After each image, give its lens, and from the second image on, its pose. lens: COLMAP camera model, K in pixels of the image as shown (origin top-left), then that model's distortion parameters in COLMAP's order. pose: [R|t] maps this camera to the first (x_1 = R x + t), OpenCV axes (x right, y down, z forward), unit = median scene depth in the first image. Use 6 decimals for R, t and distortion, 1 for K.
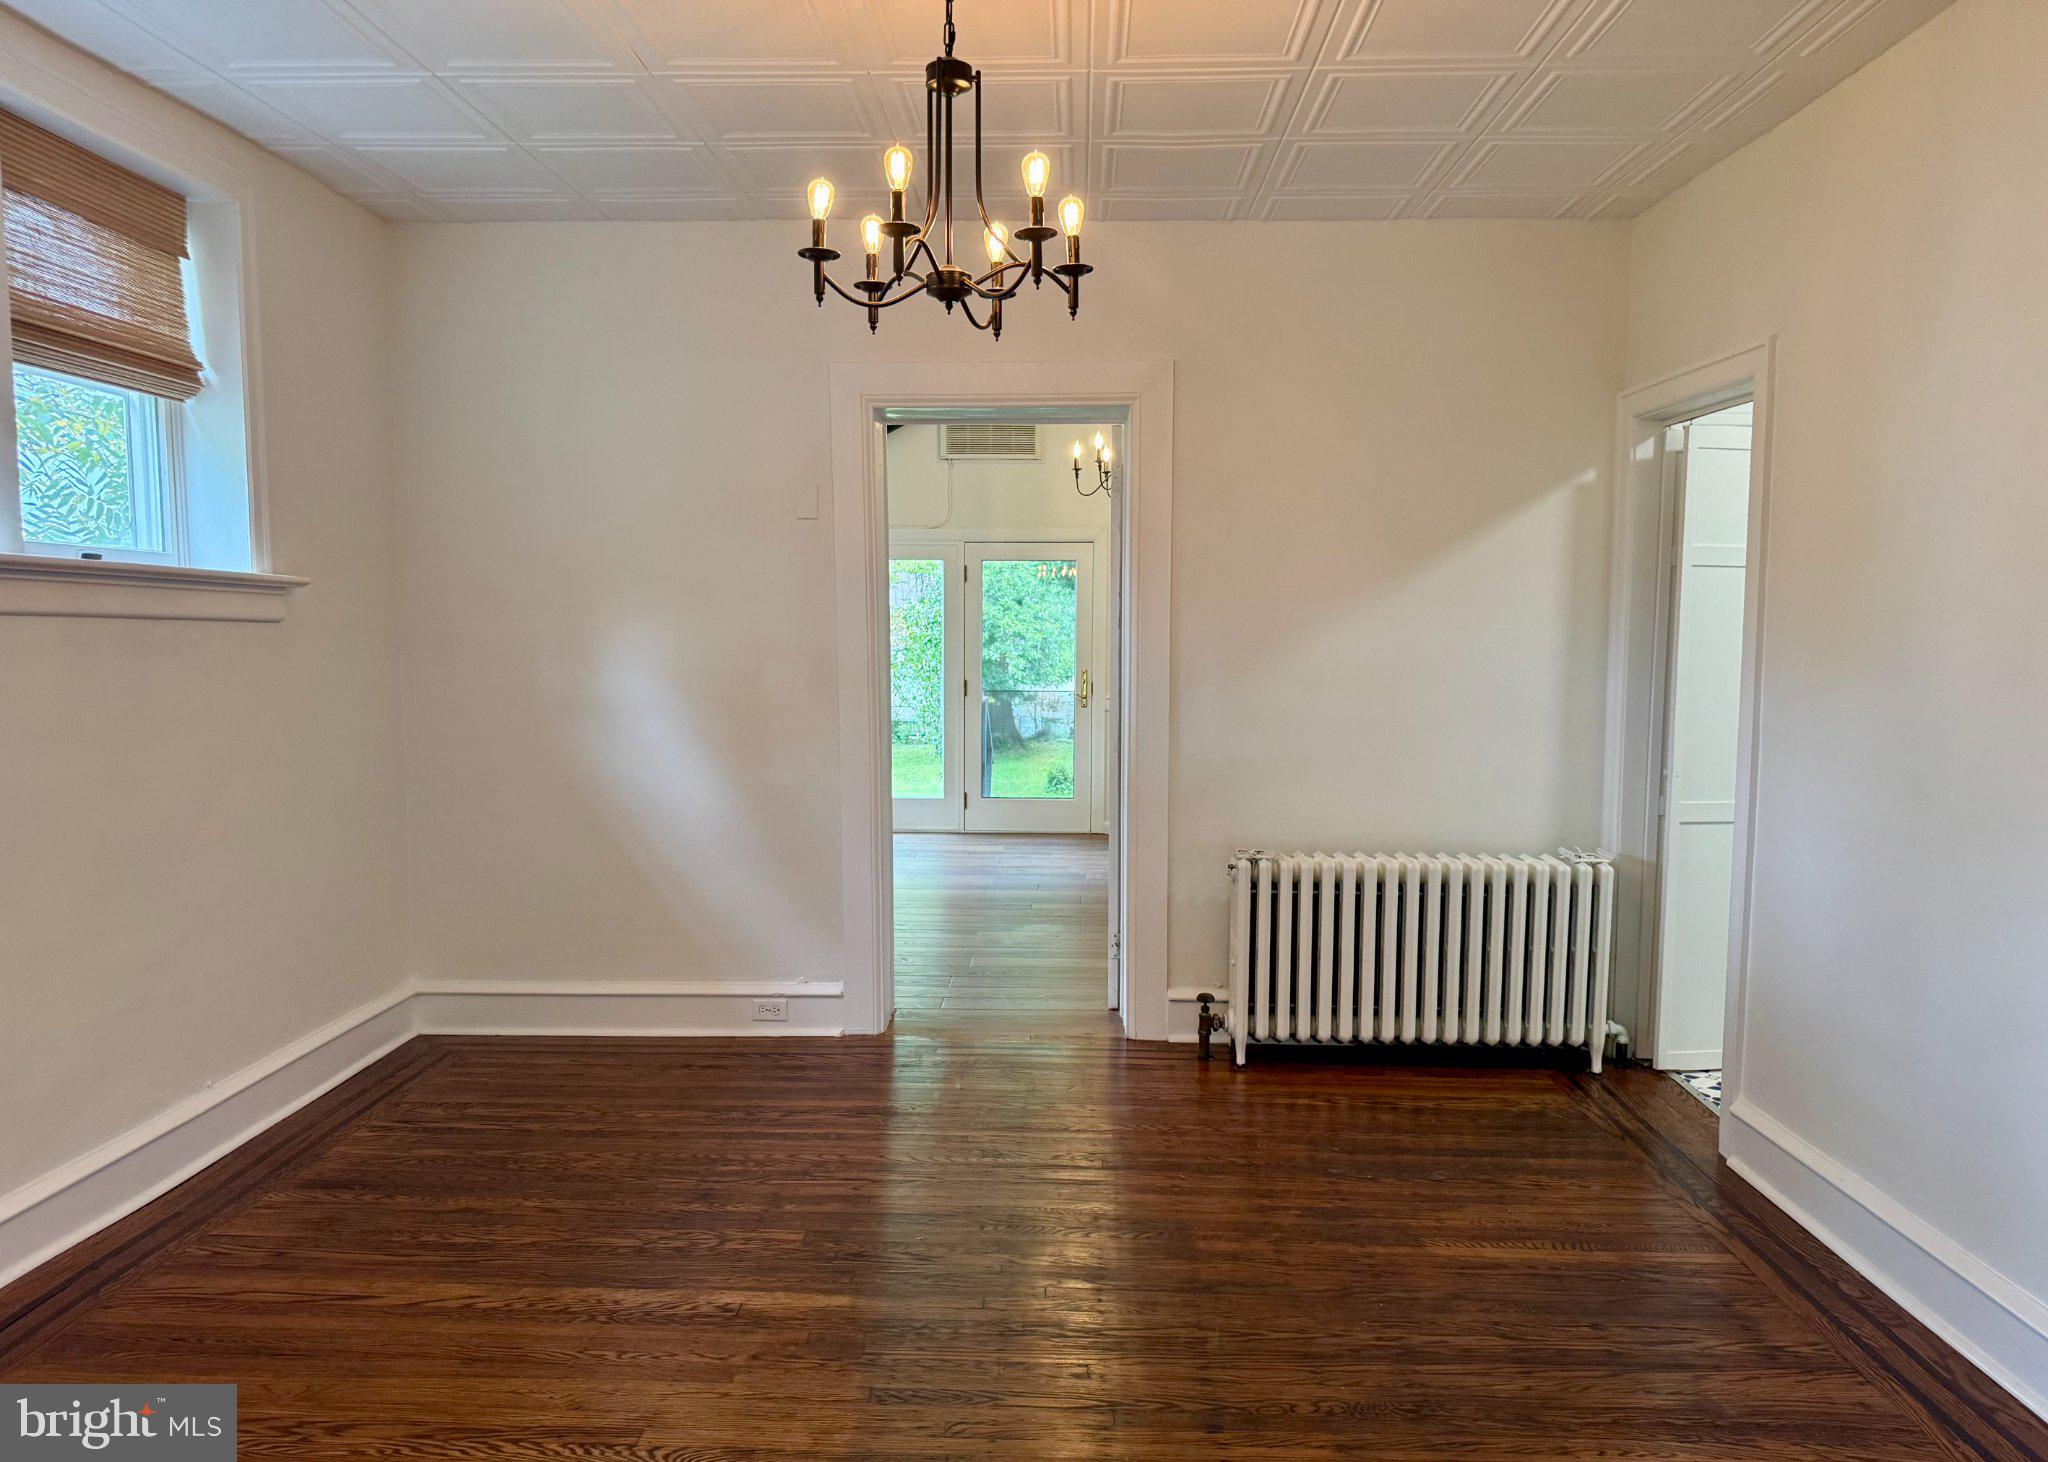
lens RADIAL K [[1502.3, 0, 1024.0], [0, 1502.3, 731.0], [0, 0, 1]] dist [0.136538, -0.138985]
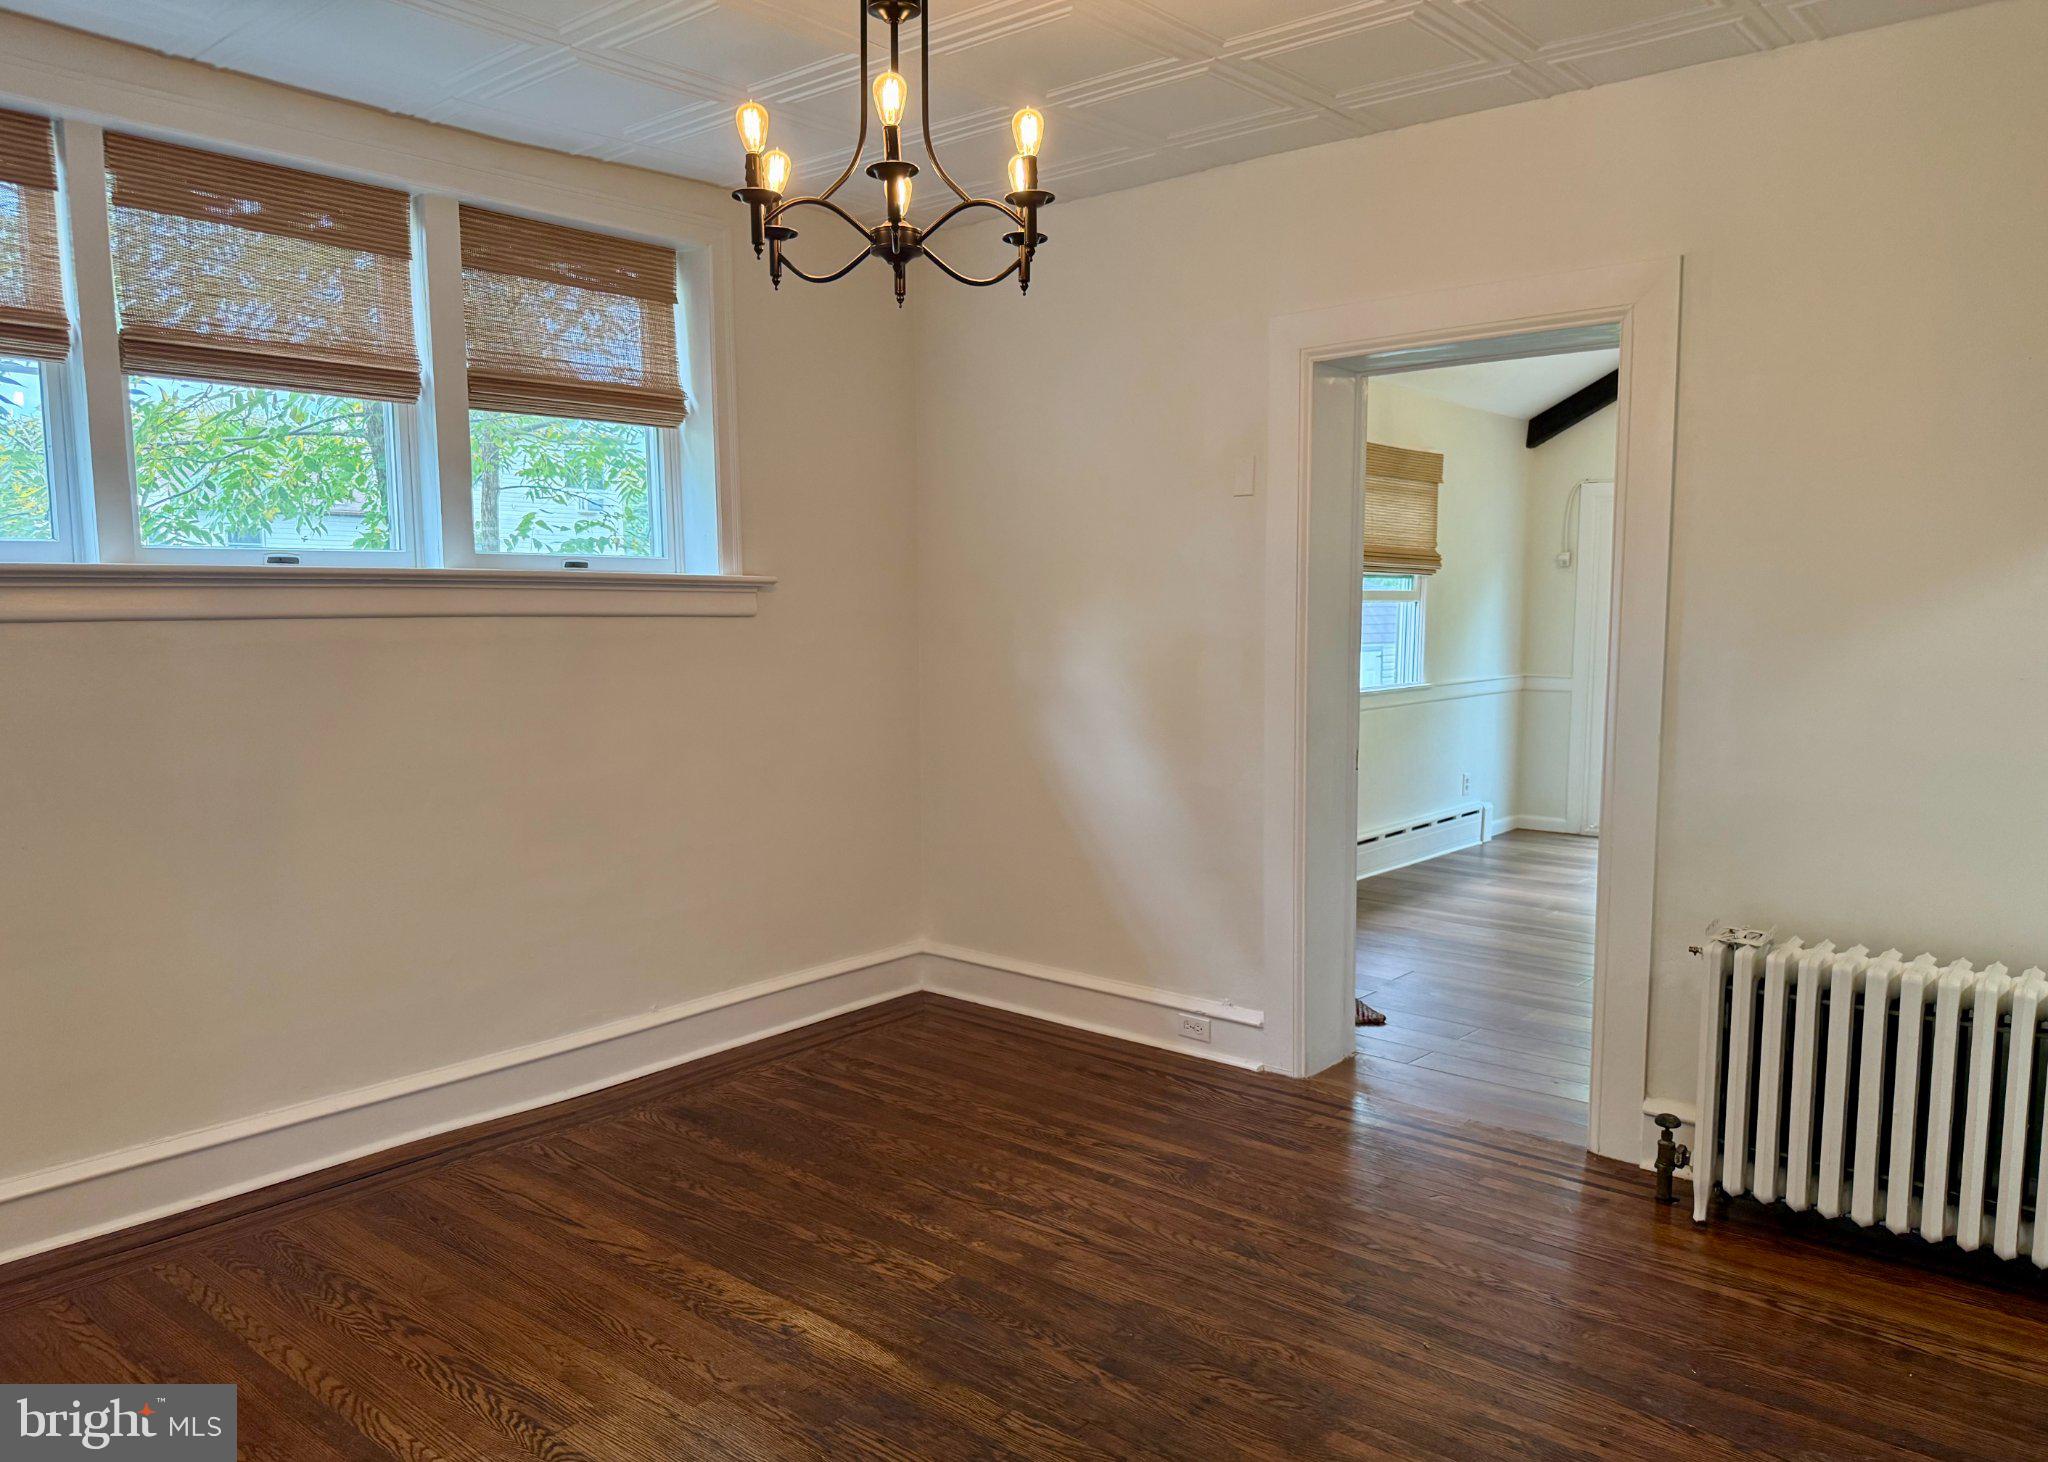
lens RADIAL K [[1504.3, 0, 1024.0], [0, 1504.3, 731.0], [0, 0, 1]] dist [0.275834, -0.577467]
pose [[0.778727, 0.051011, -0.625286, 0.375712], [-0.034810, 0.998667, 0.038119, -0.034403], [0.626396, -0.007918, 0.779465, 0.235793]]
